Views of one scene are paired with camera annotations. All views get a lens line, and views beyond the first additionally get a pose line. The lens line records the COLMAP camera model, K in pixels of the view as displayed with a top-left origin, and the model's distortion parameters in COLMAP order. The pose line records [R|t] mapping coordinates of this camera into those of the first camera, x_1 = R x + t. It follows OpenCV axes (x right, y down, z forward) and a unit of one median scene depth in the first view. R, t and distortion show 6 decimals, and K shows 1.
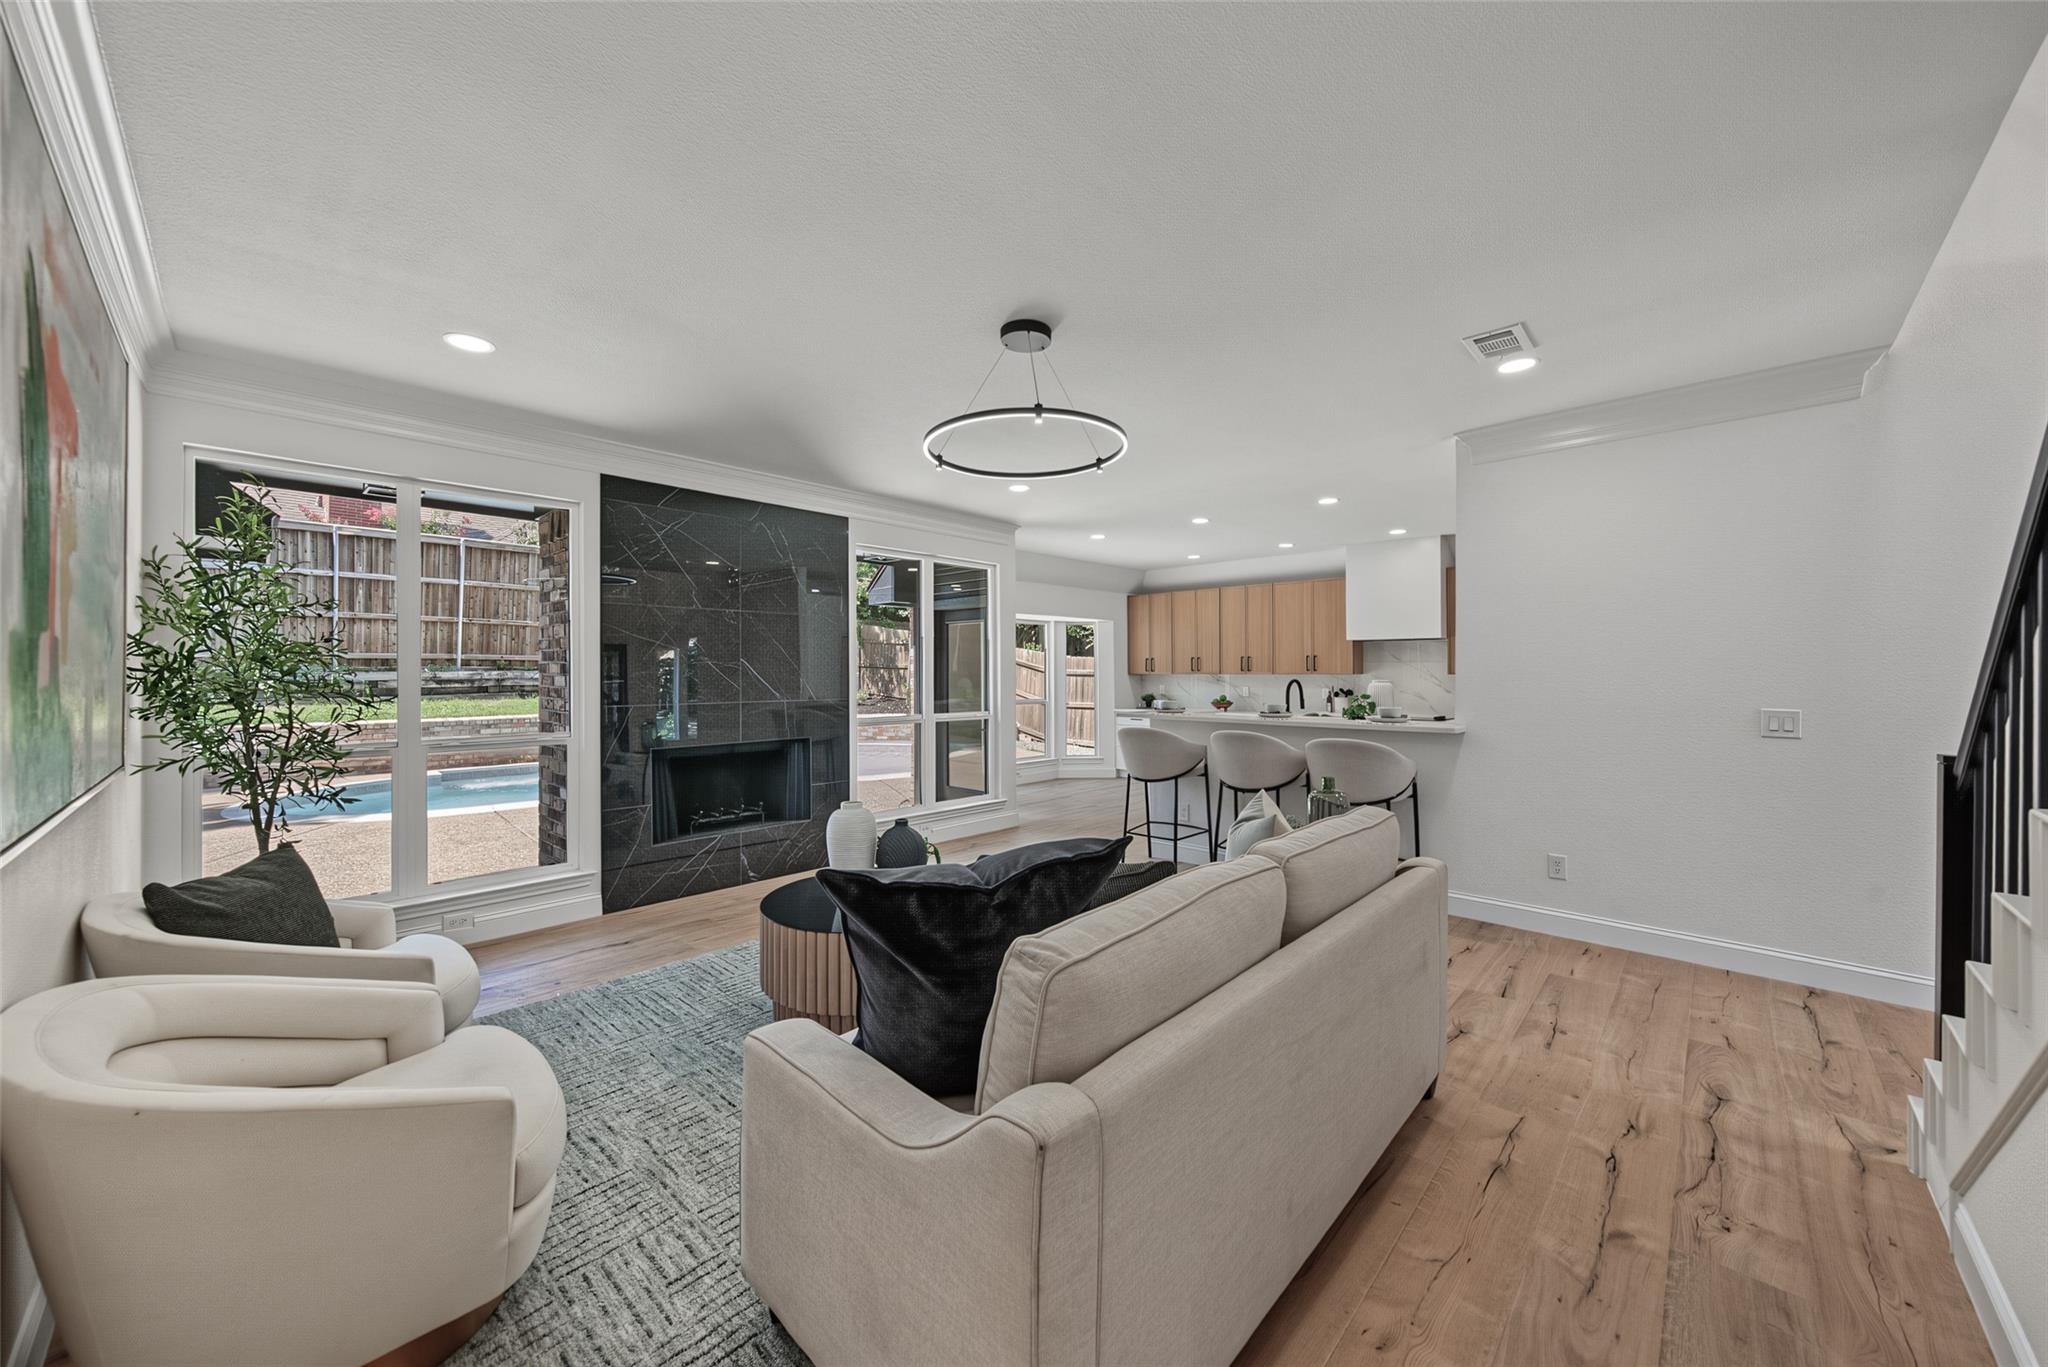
lens RADIAL K [[752.3, 0, 1032.7], [0, 752.3, 672.3], [0, 0, 1]] dist [-0.000933, -0.000021]
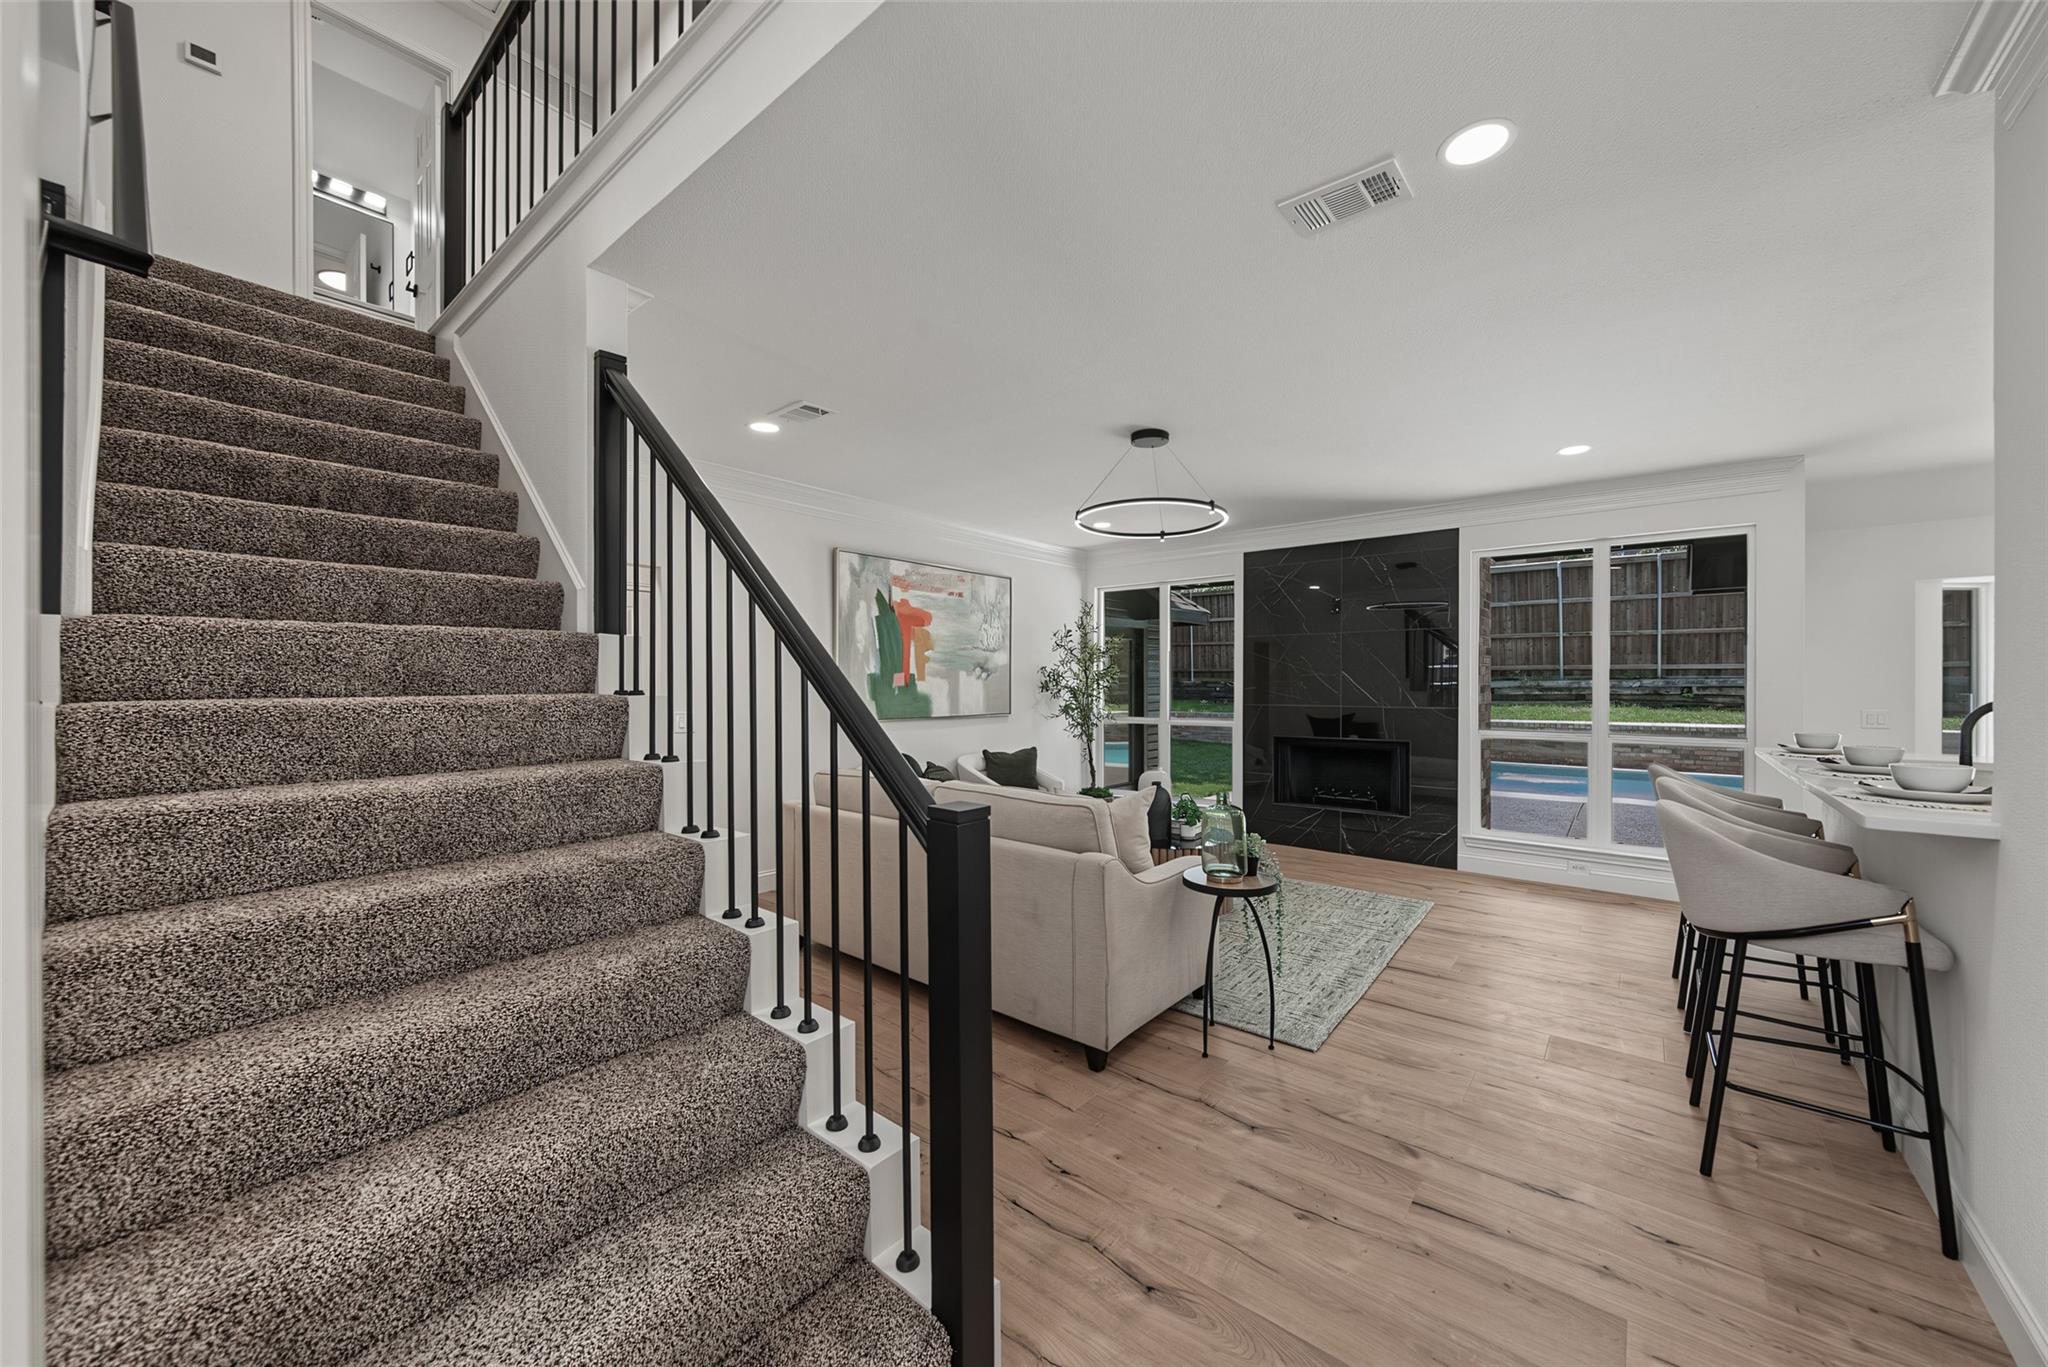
lens RADIAL K [[720.7, 0, 1024.0], [0, 720.7, 683.5], [0, 0, 1]] dist [0.000265, 0.000011]
pose [[0.059329, 0.001824, -0.998237, 0.897933], [0.001817, 0.999996, 0.001935, -0.000947], [0.998237, -0.001929, 0.059325, 0.478857]]
